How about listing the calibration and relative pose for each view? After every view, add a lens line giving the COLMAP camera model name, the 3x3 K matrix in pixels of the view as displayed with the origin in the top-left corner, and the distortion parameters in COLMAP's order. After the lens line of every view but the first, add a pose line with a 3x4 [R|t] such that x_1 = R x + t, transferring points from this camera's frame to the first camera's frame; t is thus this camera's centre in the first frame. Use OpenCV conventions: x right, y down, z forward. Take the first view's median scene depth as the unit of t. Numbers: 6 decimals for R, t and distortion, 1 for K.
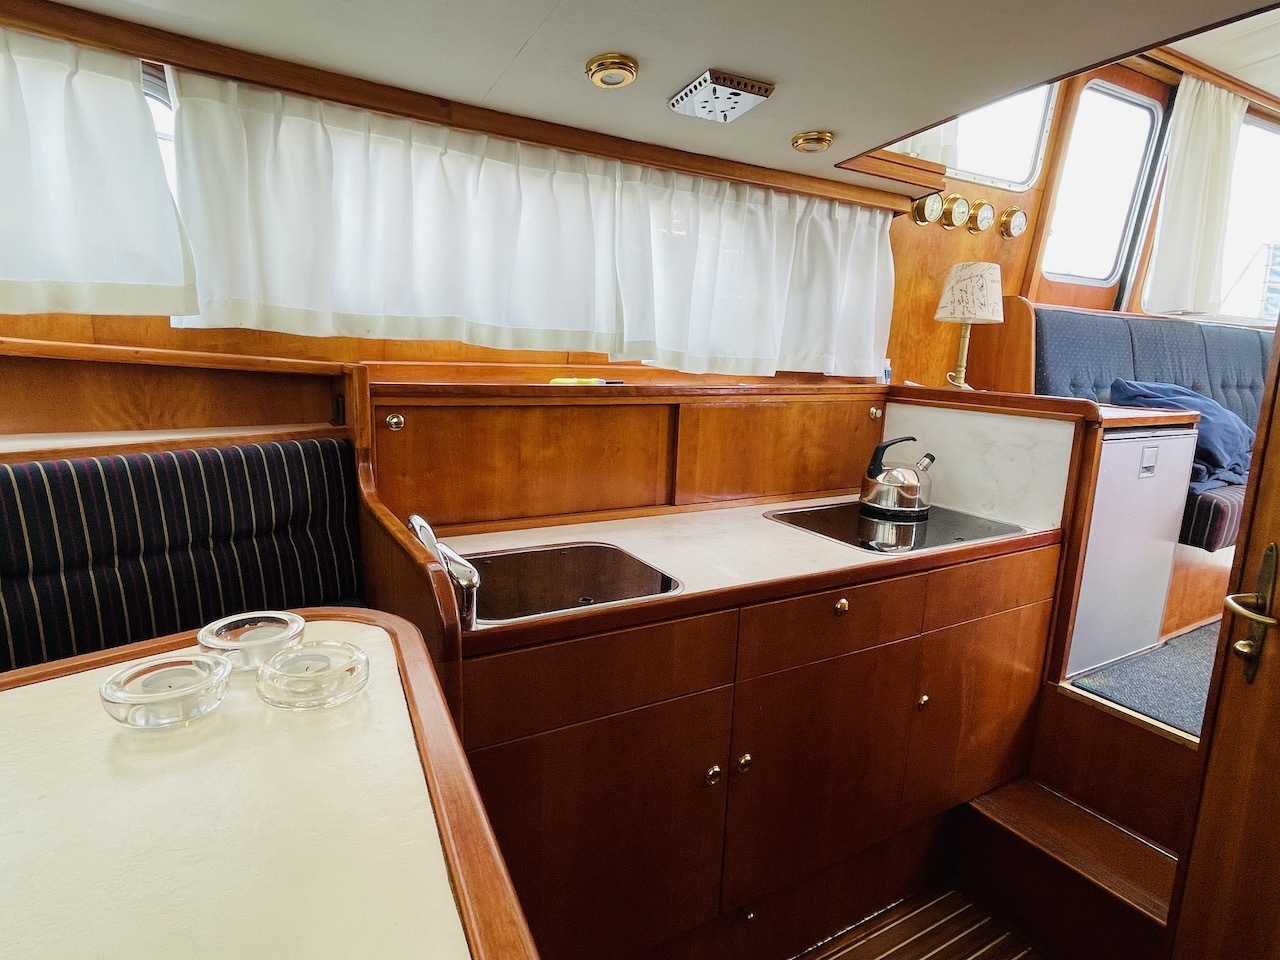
lens RADIAL K [[721.3, 0, 644.9], [0, 721.3, 478.4], [0, 0, 1]] dist [-0.002233, -0.001530]
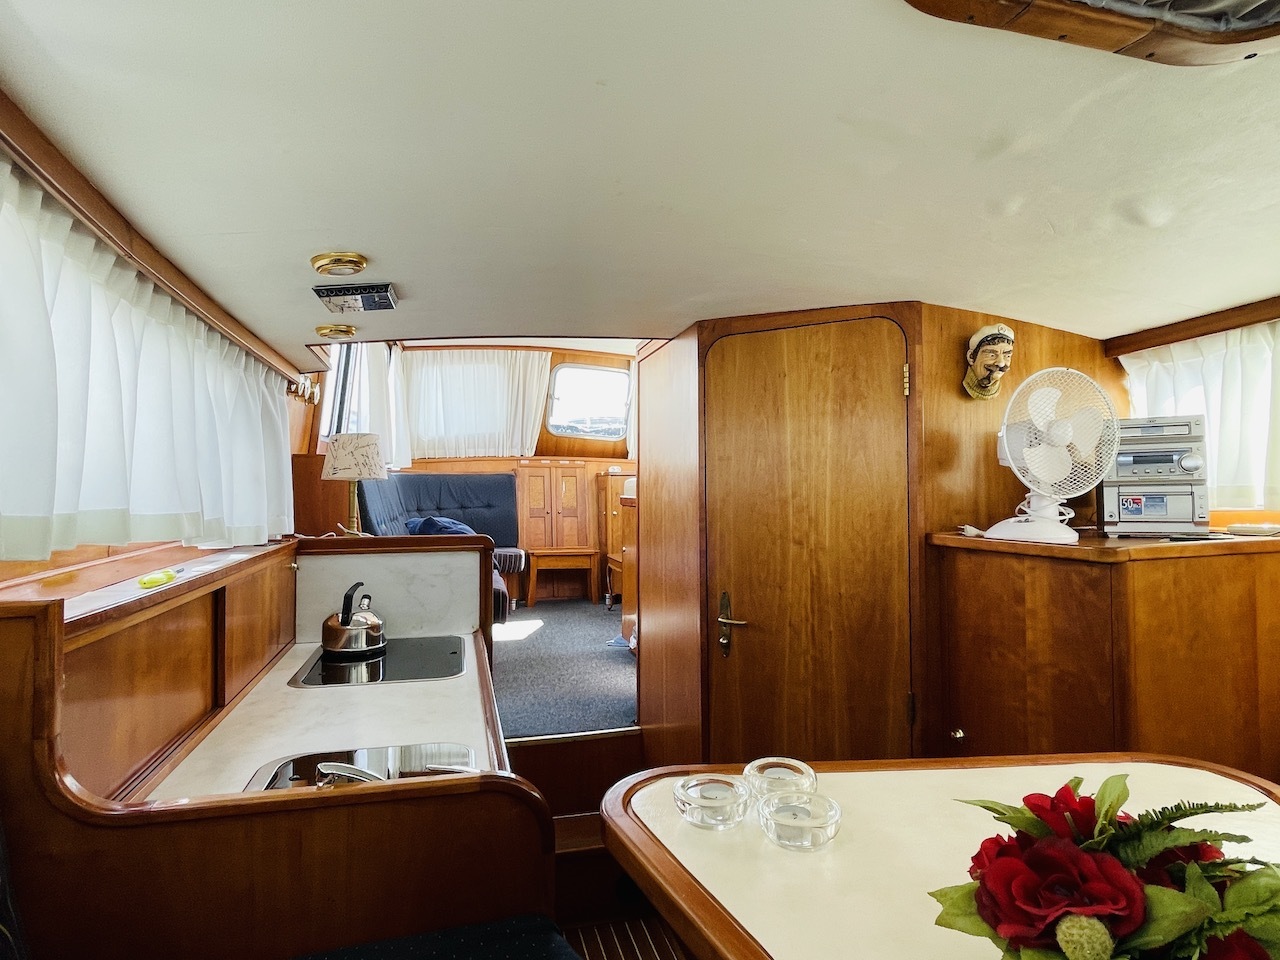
lens RADIAL K [[721.3, 0, 644.9], [0, 721.3, 478.4], [0, 0, 1]] dist [-0.002233, -0.001530]
pose [[0.271818, -0.024442, 0.962038, -0.595679], [0.183471, 0.982658, -0.026873, -0.106137], [-0.944697, 0.183811, 0.271589, 0.241730]]
